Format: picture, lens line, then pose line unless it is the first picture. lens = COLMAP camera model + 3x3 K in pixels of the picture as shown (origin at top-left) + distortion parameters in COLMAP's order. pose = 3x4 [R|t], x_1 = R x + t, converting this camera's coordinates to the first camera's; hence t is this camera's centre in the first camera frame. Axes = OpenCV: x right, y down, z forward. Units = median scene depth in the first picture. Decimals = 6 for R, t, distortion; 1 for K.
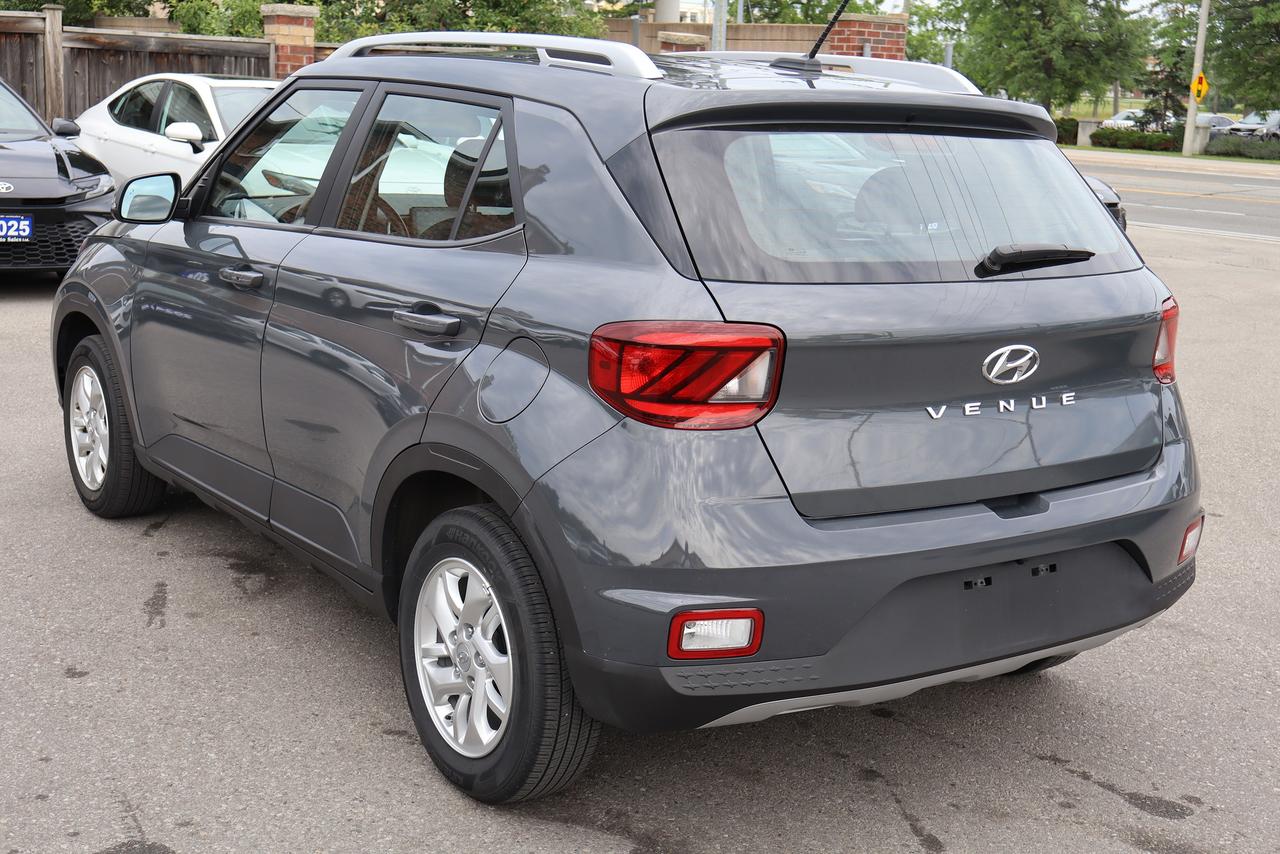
lens RADIAL K [[1612.0, 0, 640.0], [0, 1612.0, 427.0], [0, 0, 1]] dist [0.002962, 0.005106]
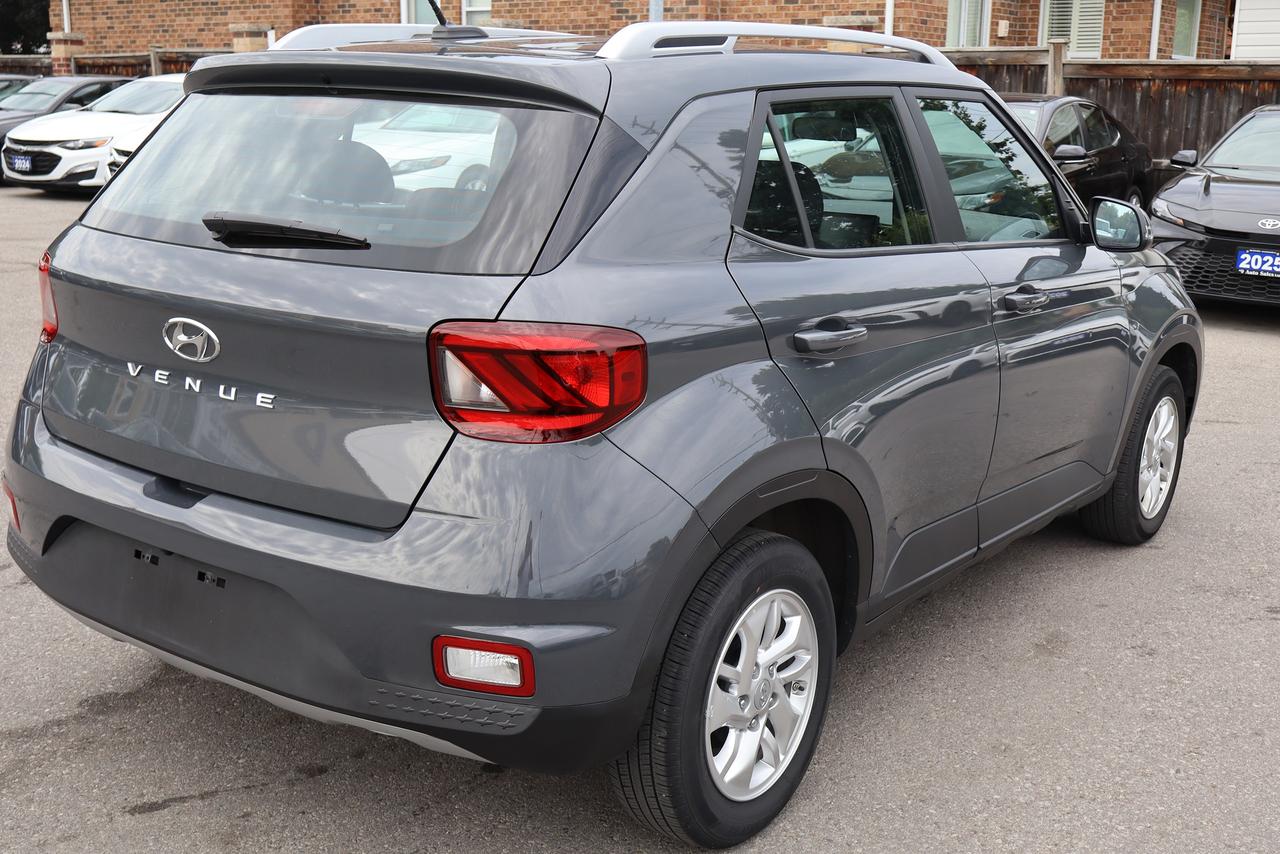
lens RADIAL K [[1414.7, 0, 640.0], [0, 1414.7, 427.0], [0, 0, 1]] dist [-0.008196, 0.009706]
pose [[0.312832, 0.181882, -0.932231, 1.042645], [-0.205248, 0.971249, 0.120619, -0.136543], [0.927367, 0.153606, 0.341168, 0.945590]]
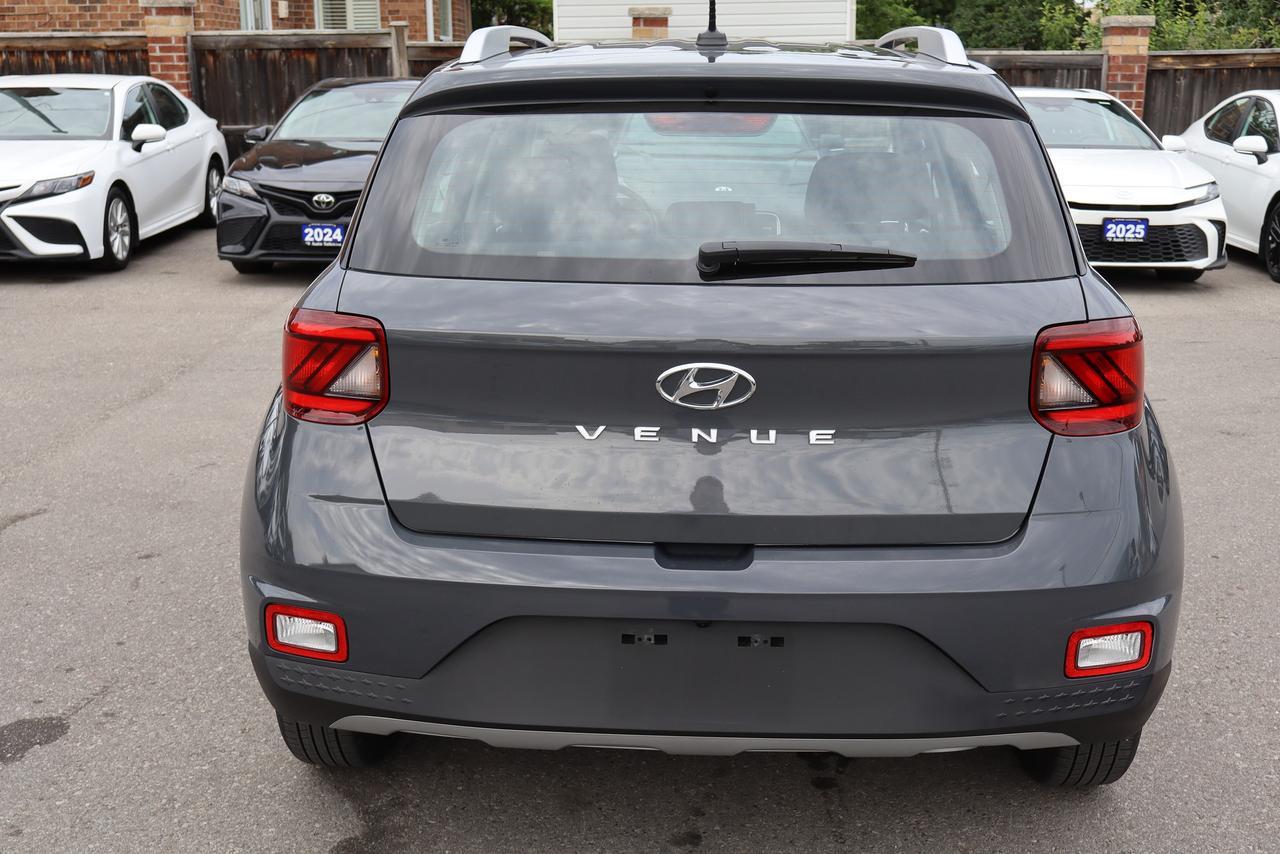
lens RADIAL K [[1445.6, 0, 640.0], [0, 1445.6, 427.0], [0, 0, 1]] dist [0.013235, 0.037141]
pose [[0.783631, 0.100137, -0.613103, 0.645241], [-0.094050, 0.994671, 0.042249, -0.045010], [0.614066, 0.024554, 0.788873, 0.382909]]
